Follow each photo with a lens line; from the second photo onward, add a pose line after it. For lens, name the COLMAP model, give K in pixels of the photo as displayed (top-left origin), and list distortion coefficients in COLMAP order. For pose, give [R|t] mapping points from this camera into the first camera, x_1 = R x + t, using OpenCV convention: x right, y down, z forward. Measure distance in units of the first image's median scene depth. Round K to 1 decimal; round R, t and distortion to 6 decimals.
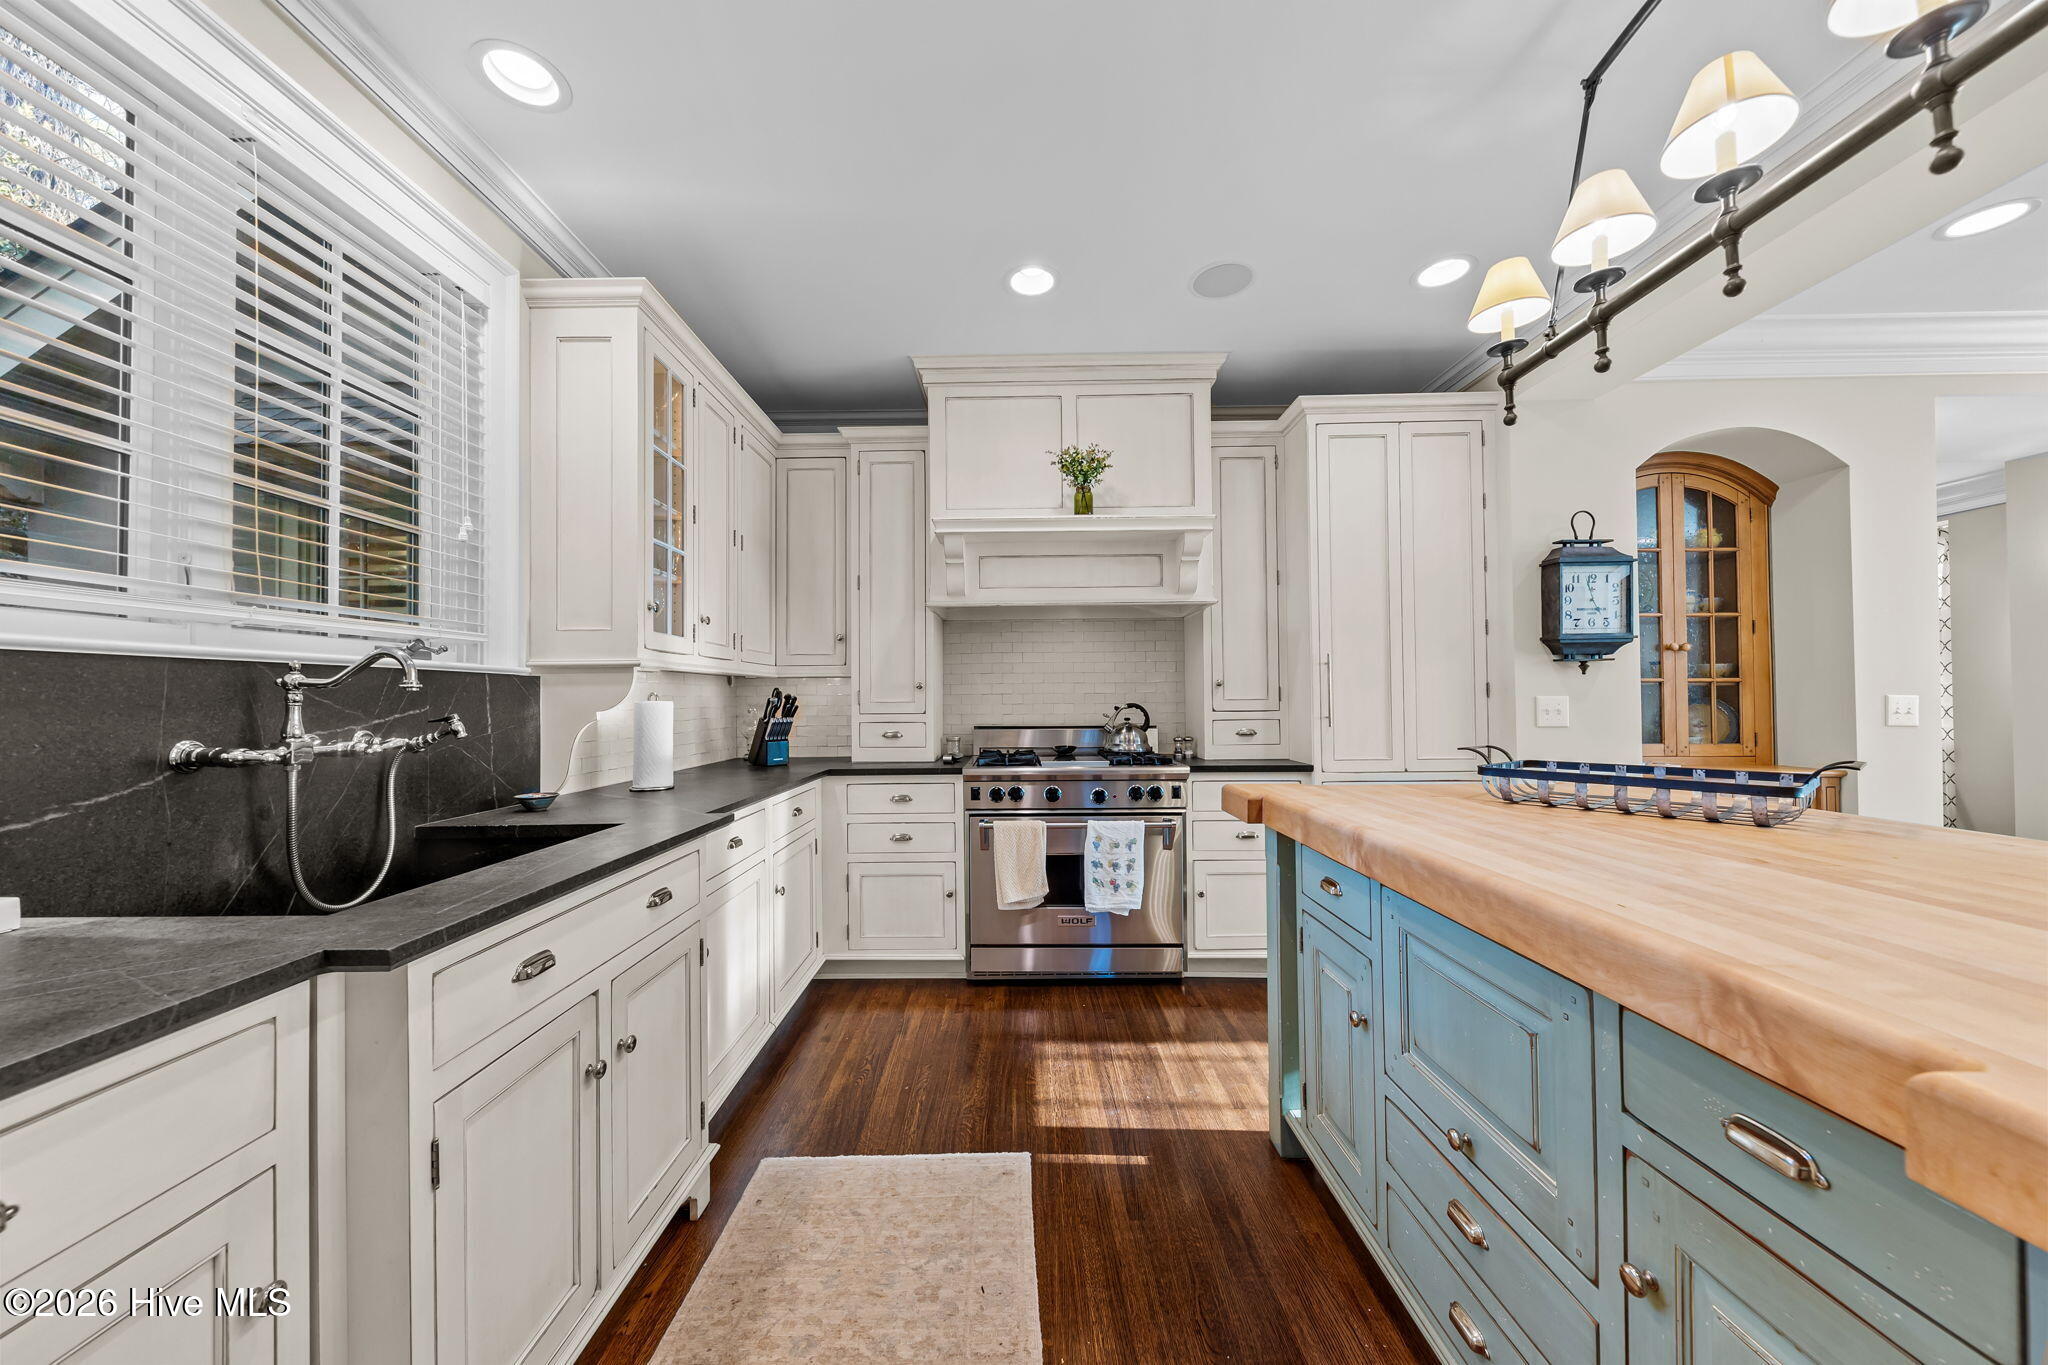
lens RADIAL K [[715.9, 0, 986.6], [0, 715.9, 685.7], [0, 0, 1]] dist [0.009164, -0.004359]
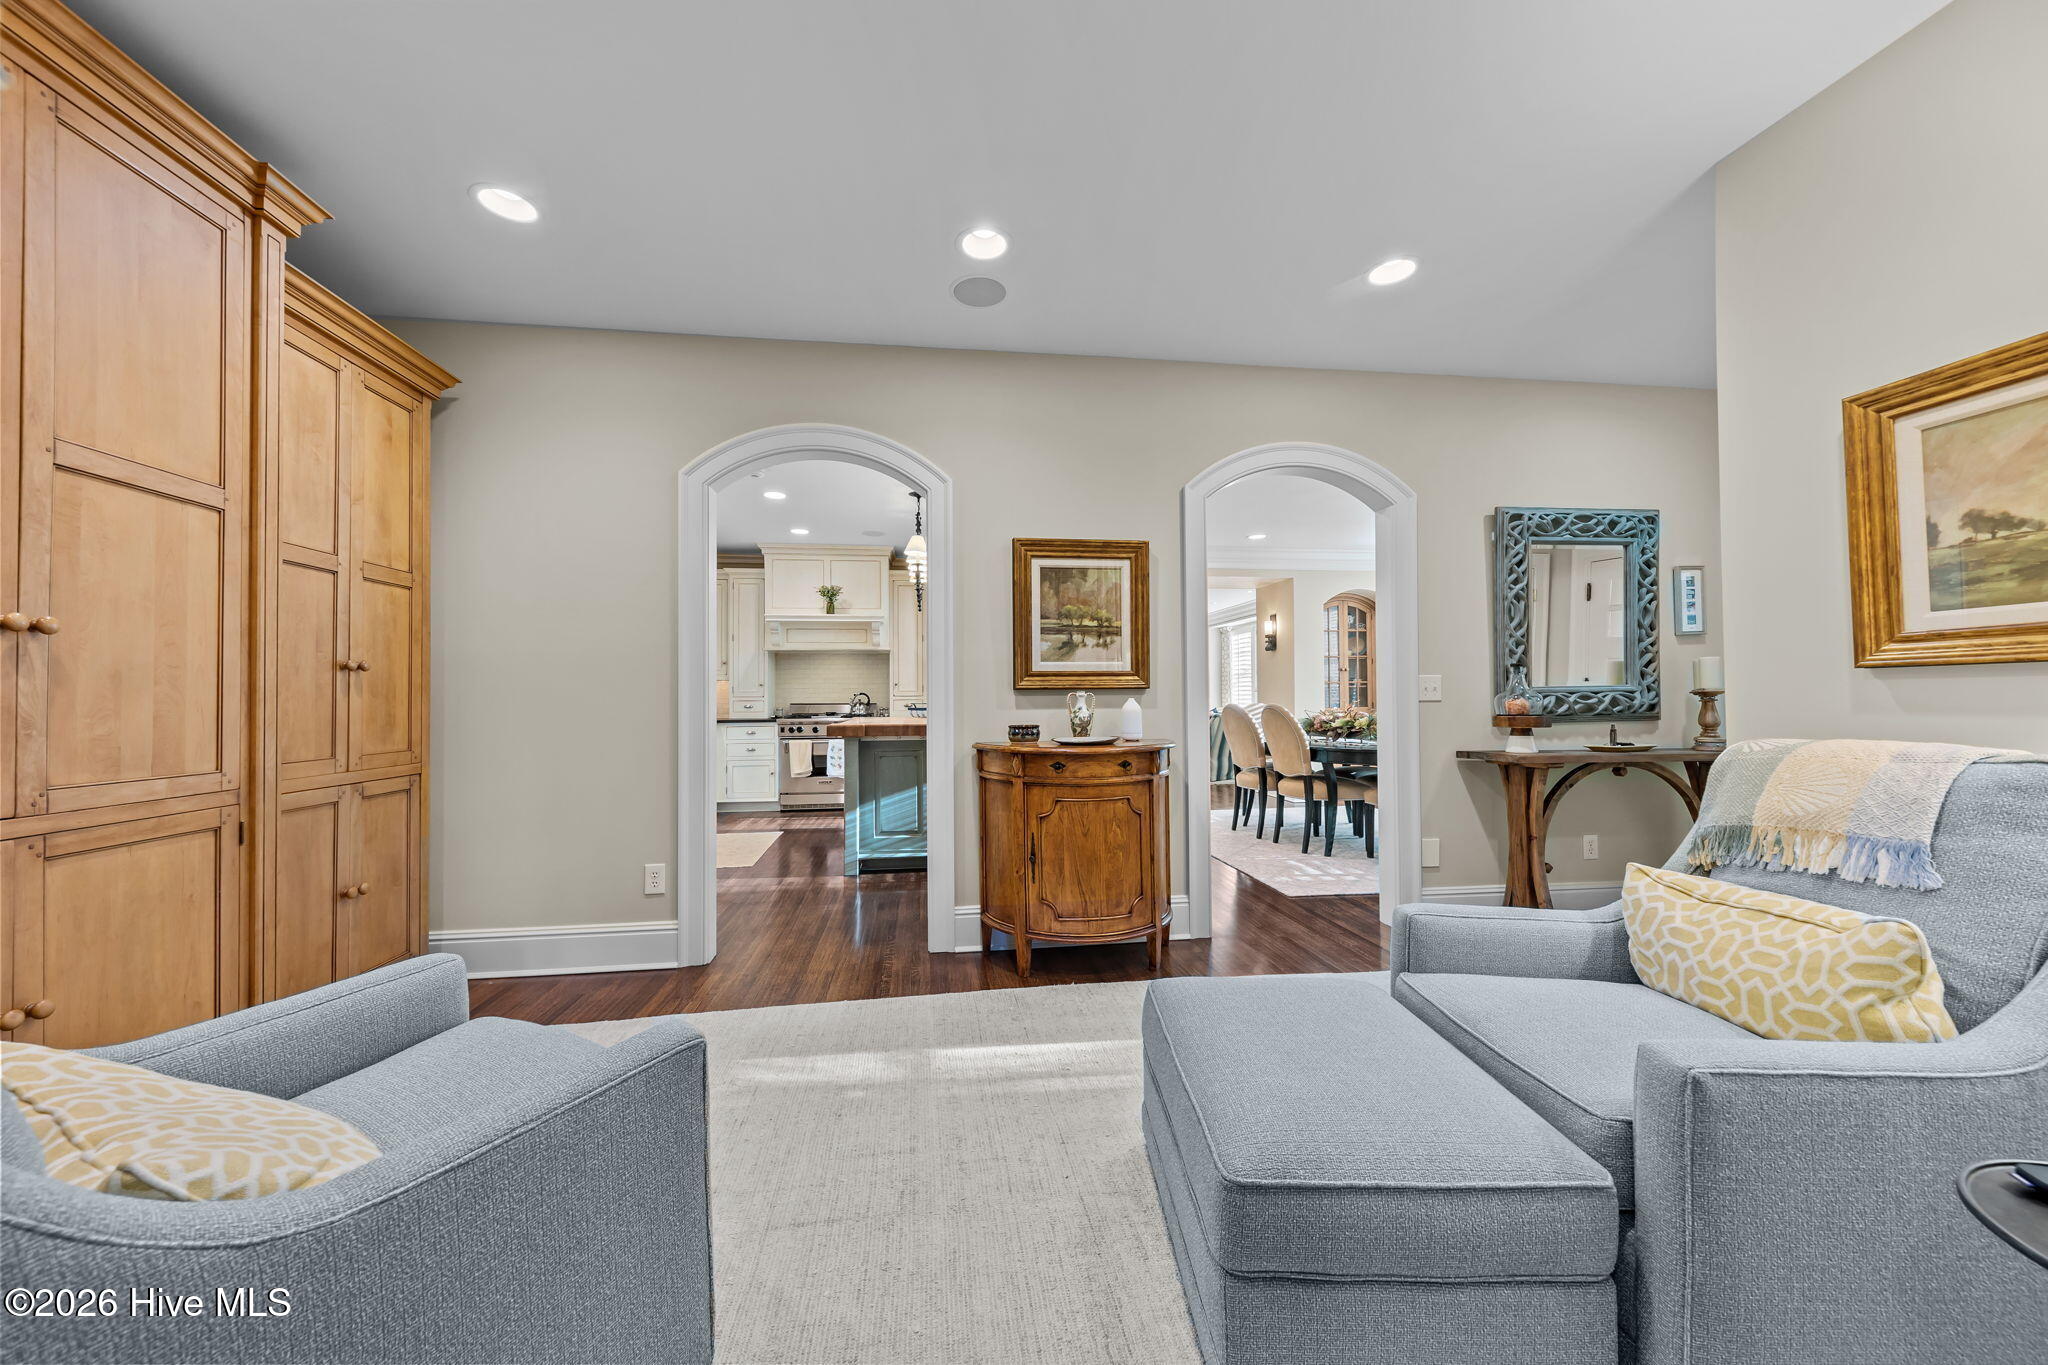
lens RADIAL K [[715.9, 0, 986.6], [0, 715.9, 685.7], [0, 0, 1]] dist [0.009164, -0.004359]
pose [[0.994121, 0.006051, 0.108109, 0.401029], [-0.006077, 0.999982, -0.000091, -0.000292], [-0.108108, -0.000566, 0.994139, -1.449718]]
